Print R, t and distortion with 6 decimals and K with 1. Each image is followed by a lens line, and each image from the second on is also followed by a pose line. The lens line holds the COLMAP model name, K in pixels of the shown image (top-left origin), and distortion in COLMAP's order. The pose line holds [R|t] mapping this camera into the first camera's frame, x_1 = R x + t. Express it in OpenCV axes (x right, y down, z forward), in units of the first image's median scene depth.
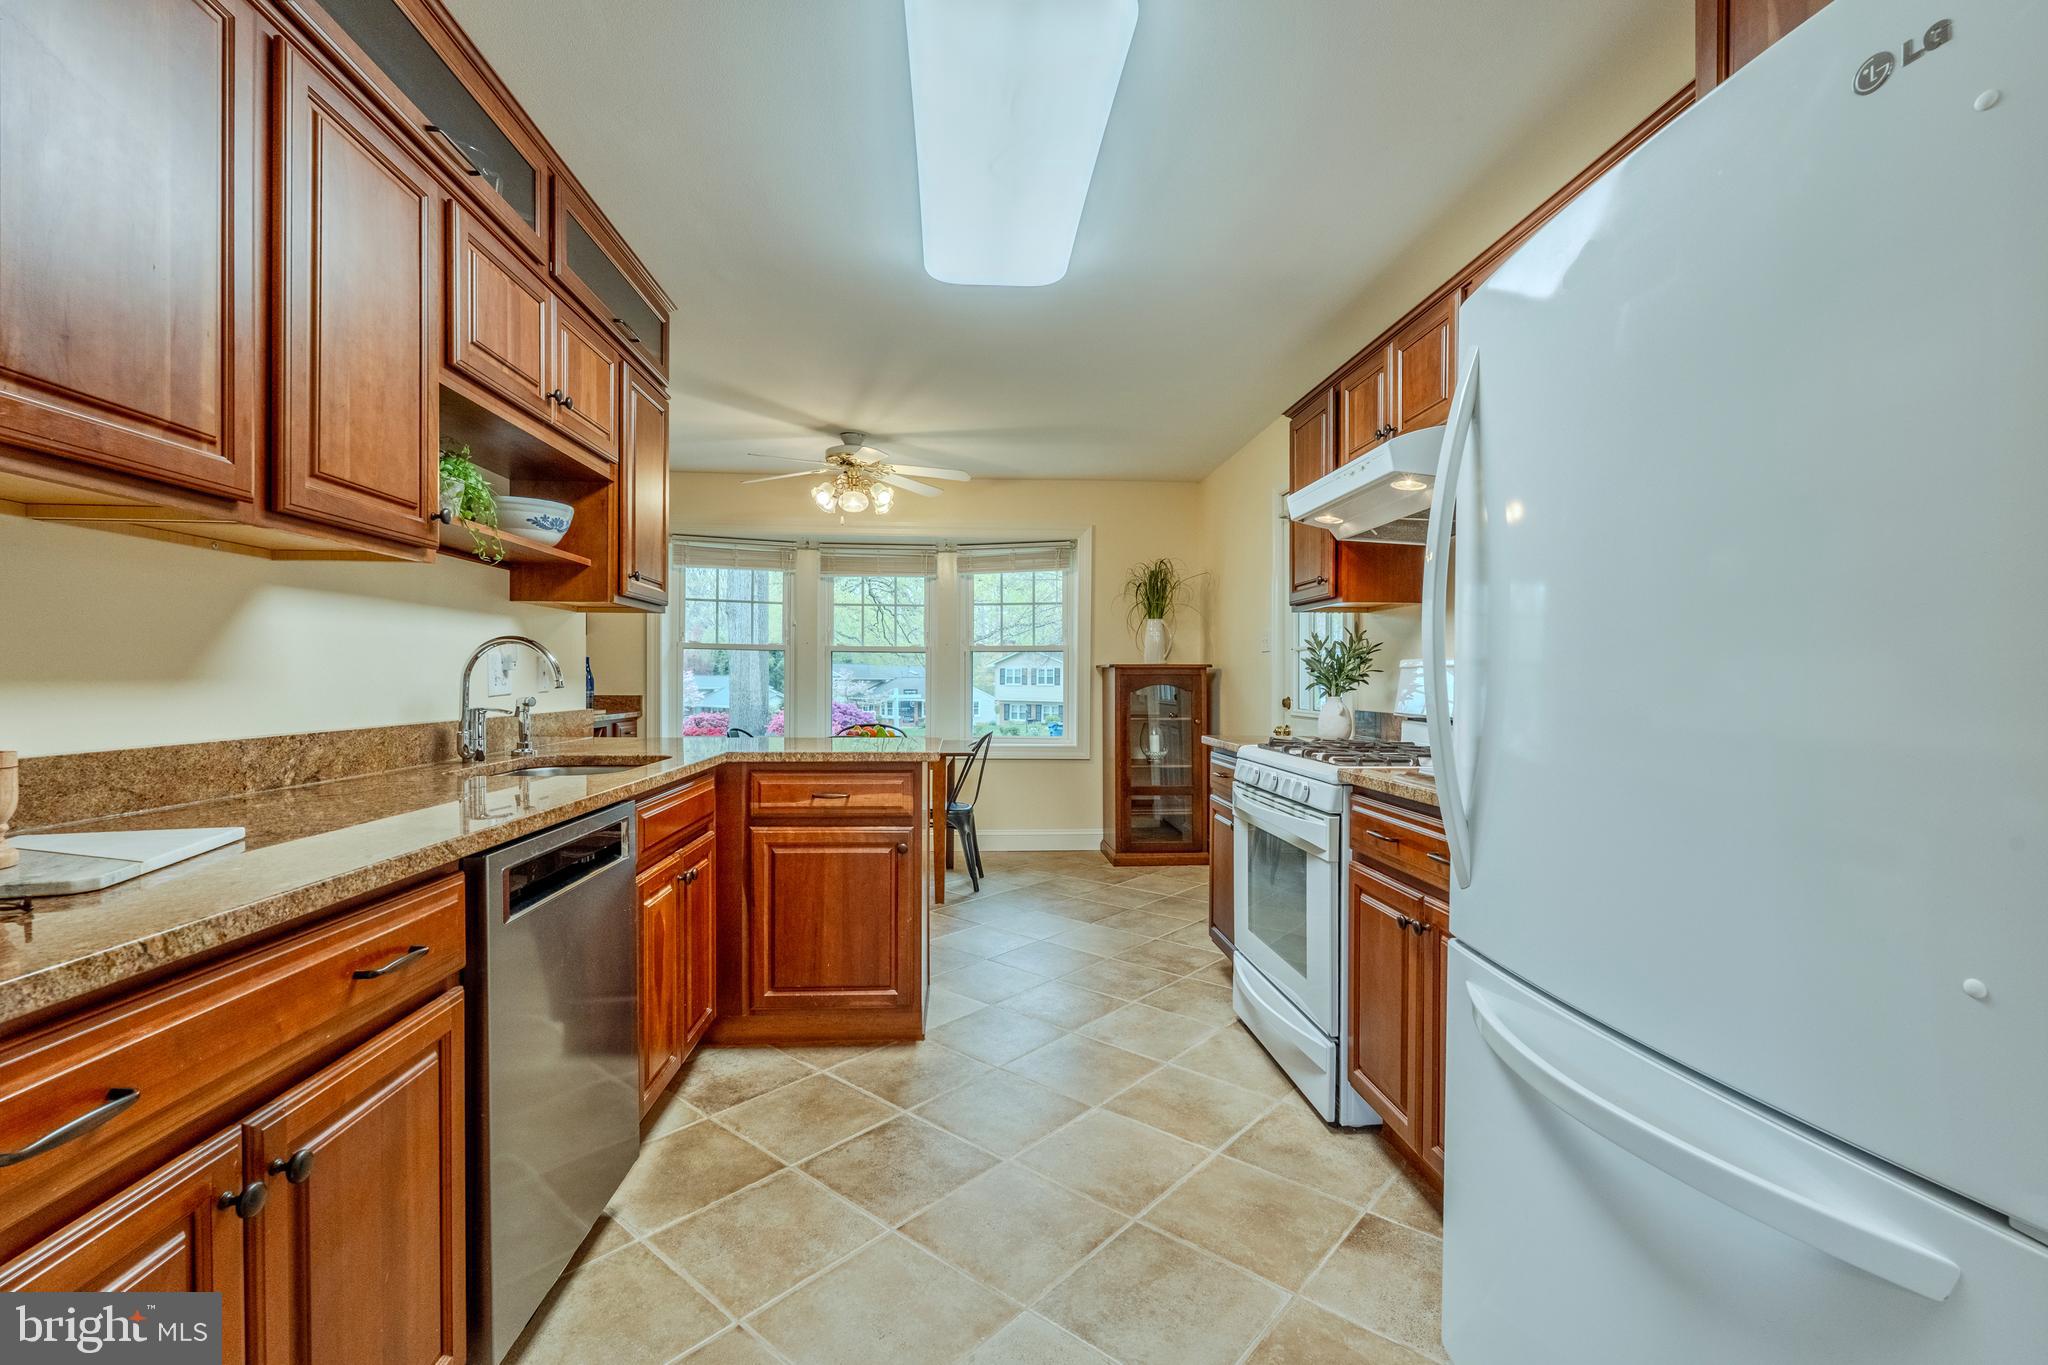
lens RADIAL K [[889.9, 0, 1028.3], [0, 889.9, 682.4], [0, 0, 1]] dist [-0.002794, 0.000256]
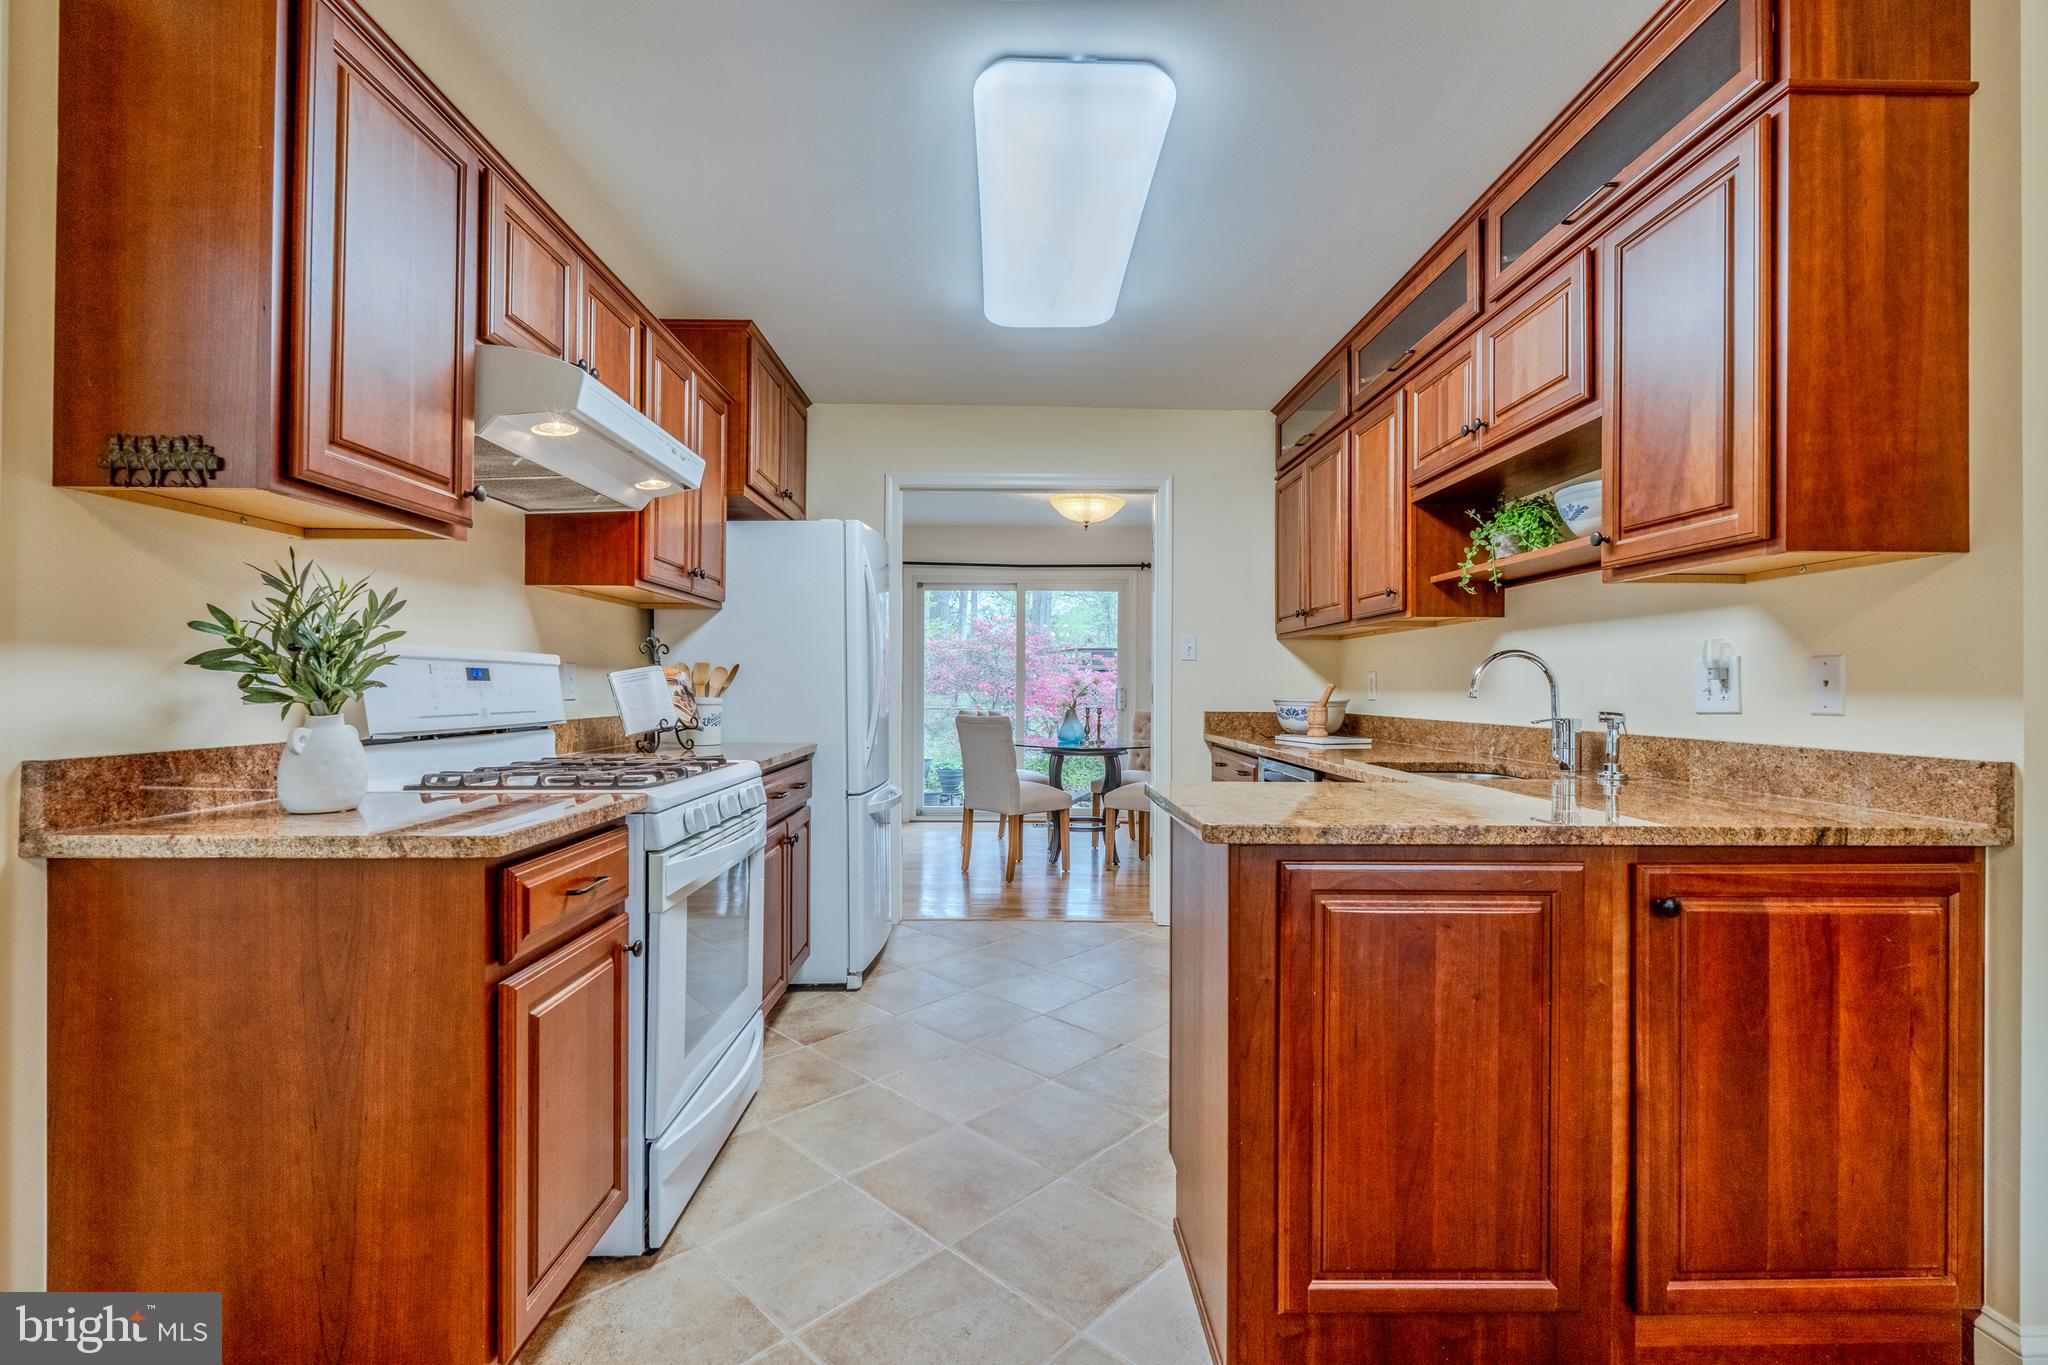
lens RADIAL K [[889.9, 0, 1028.3], [0, 889.9, 682.4], [0, 0, 1]] dist [-0.002794, 0.000256]
pose [[-0.998099, -0.005464, 0.061394, -0.065942], [-0.005395, 0.999985, 0.001283, -0.013657], [-0.061400, 0.000949, -0.998113, 2.374191]]
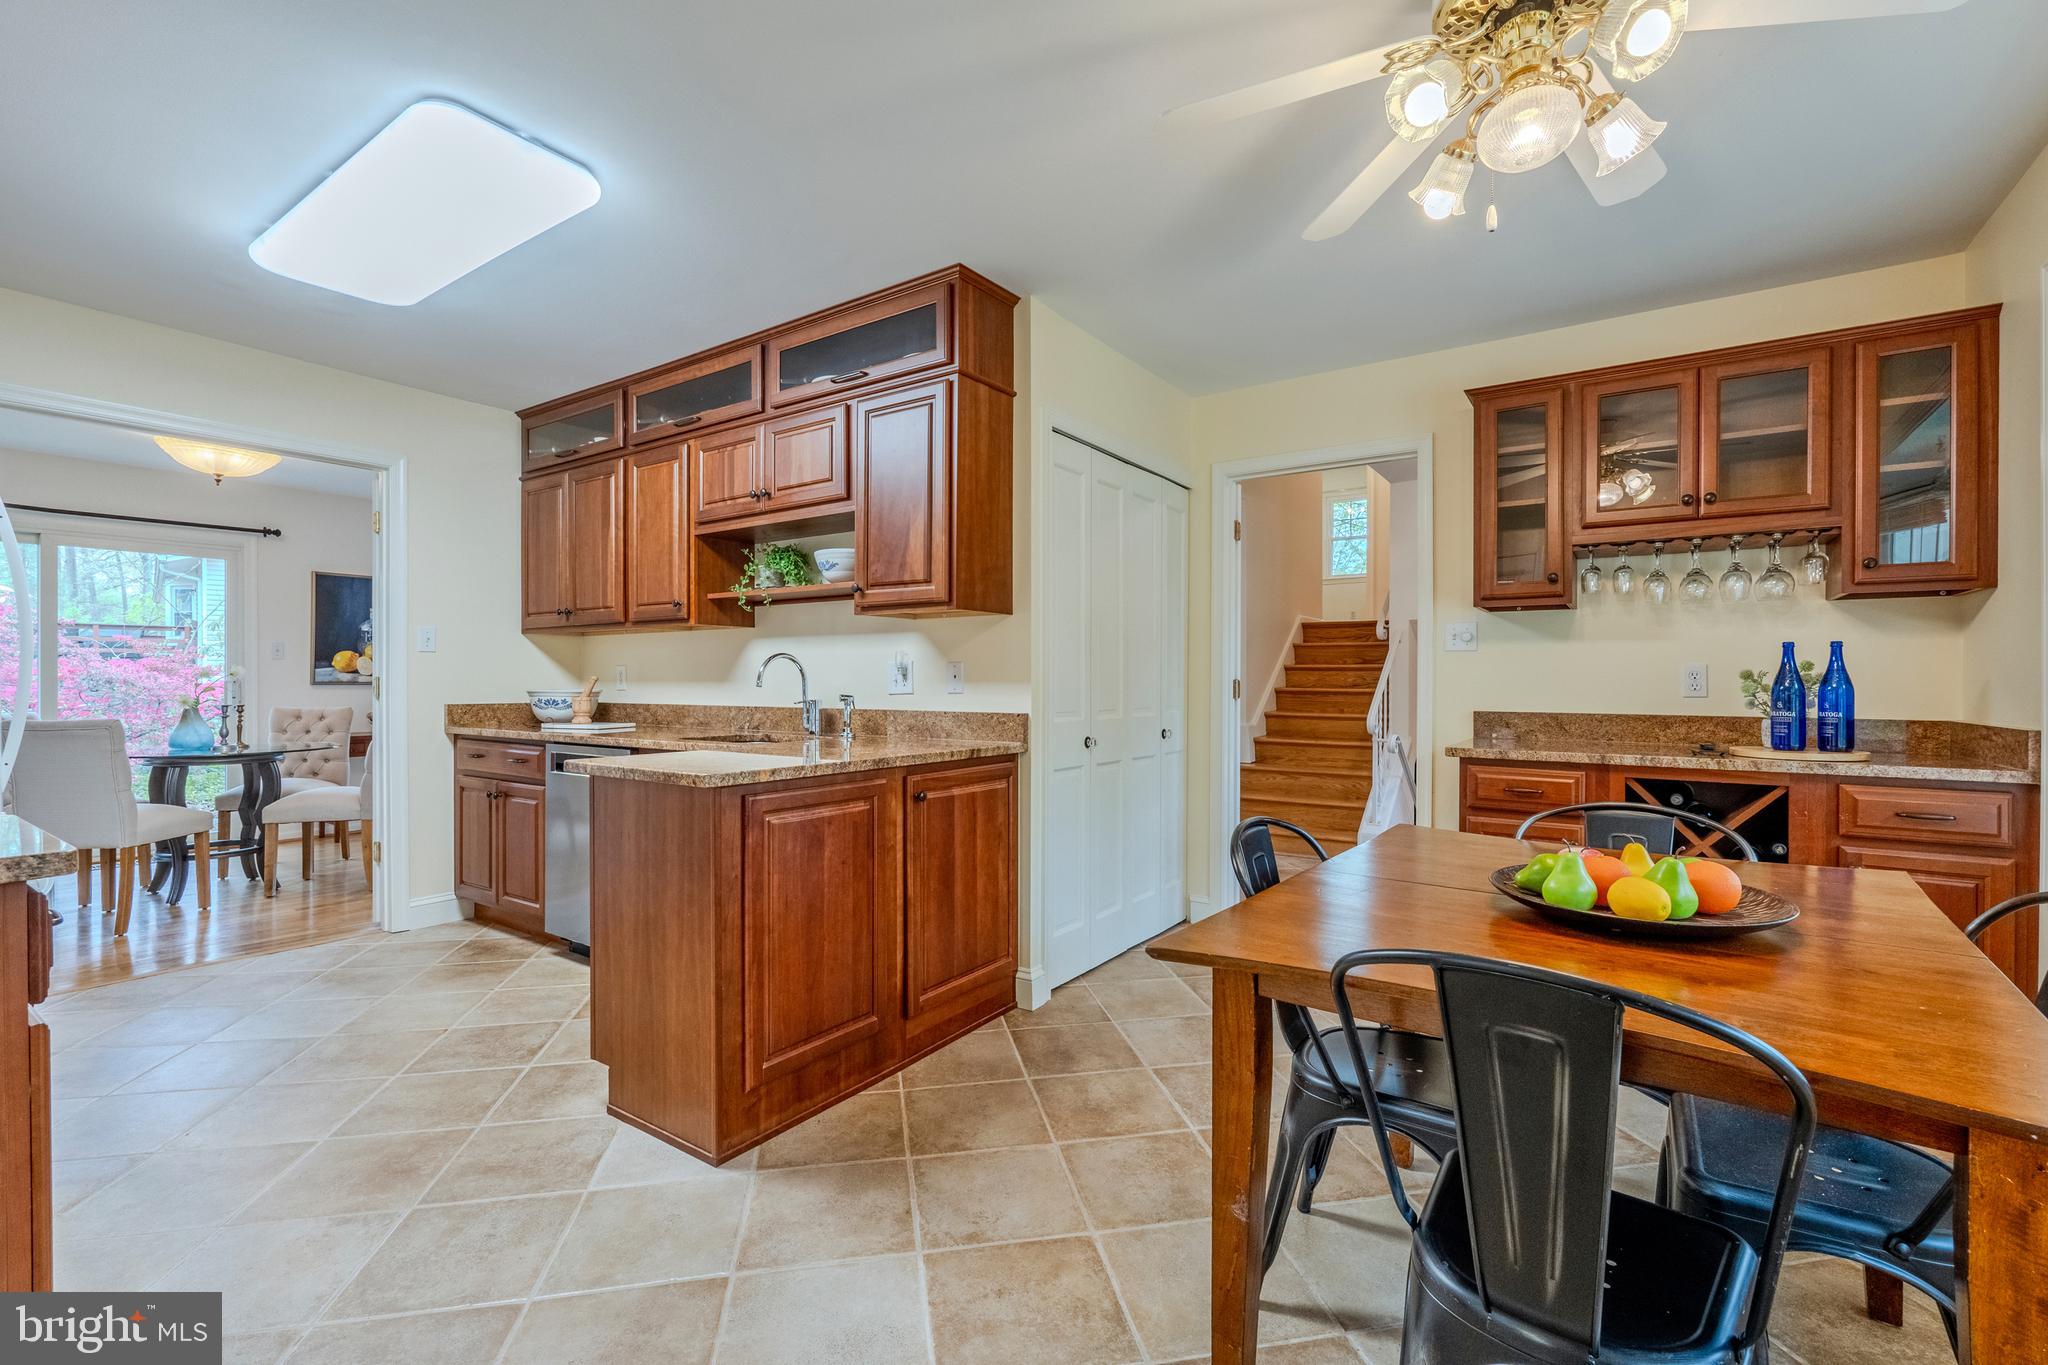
lens RADIAL K [[889.9, 0, 1028.3], [0, 889.9, 682.4], [0, 0, 1]] dist [-0.002794, 0.000256]
pose [[-0.631587, 0.001206, -0.775304, 0.396521], [-0.006155, 0.999959, 0.006570, -0.017230], [0.775281, 0.008922, -0.631554, 2.599316]]
